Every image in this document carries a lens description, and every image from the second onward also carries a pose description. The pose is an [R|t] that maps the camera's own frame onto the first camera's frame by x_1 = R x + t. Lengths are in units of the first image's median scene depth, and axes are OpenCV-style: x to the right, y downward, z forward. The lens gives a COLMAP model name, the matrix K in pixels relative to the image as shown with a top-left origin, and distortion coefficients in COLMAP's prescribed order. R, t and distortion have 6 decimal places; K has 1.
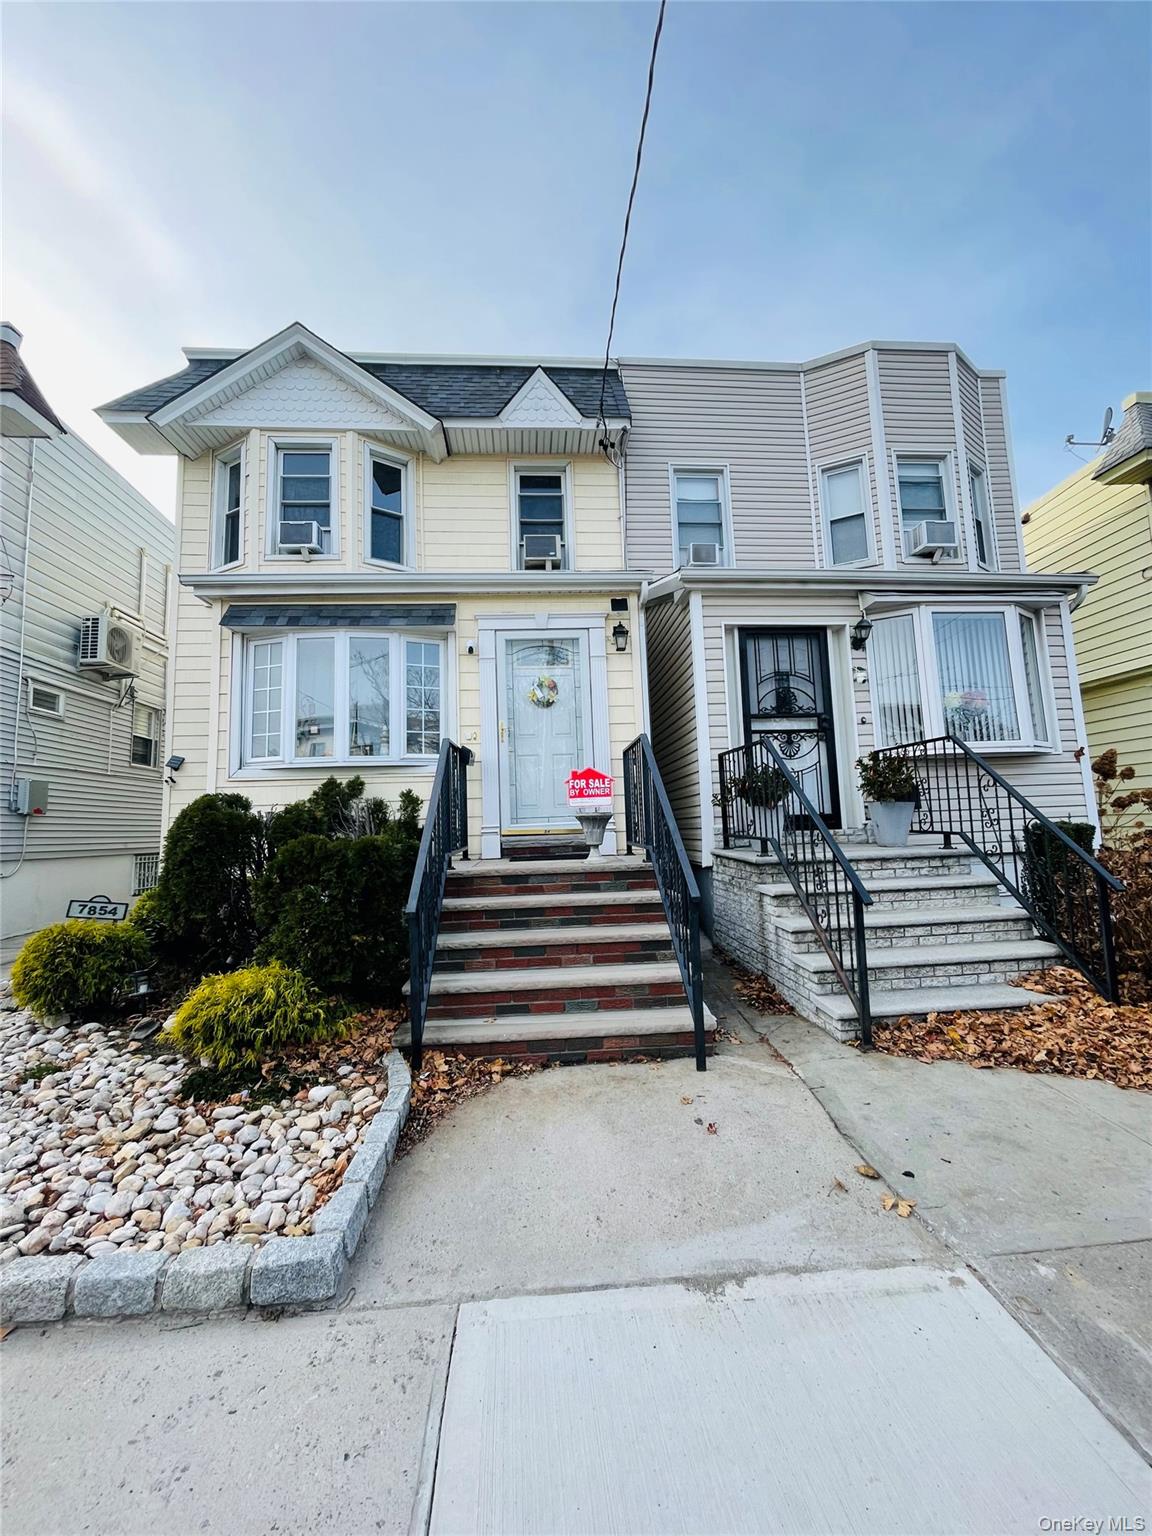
lens RADIAL K [[615.6, 0, 574.9], [0, 615.6, 760.5], [0, 0, 1]] dist [-0.000327, -0.000046]
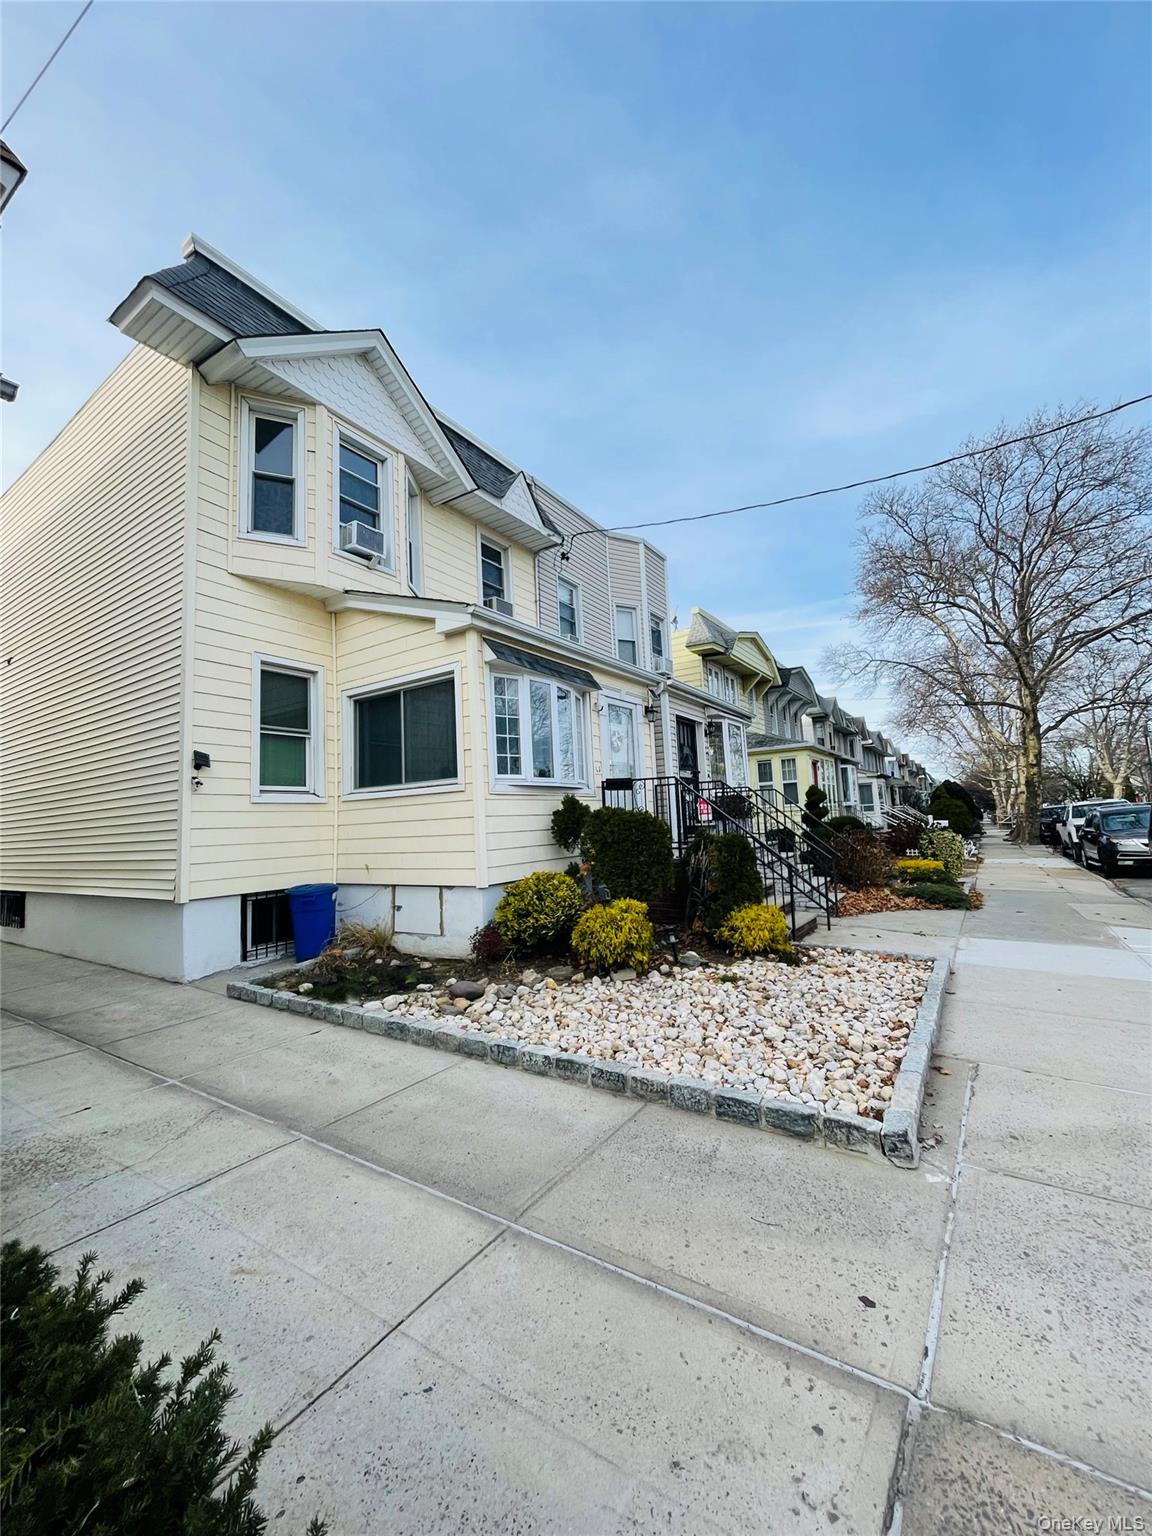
lens RADIAL K [[615.6, 0, 576.4], [0, 615.6, 768.5], [0, 0, 1]] dist [-0.000327, -0.000046]
pose [[0.609477, 0.074732, 0.789273, -0.977941], [-0.062969, 0.996965, -0.045772, 0.020685], [-0.790299, -0.021802, 0.612334, 0.124911]]
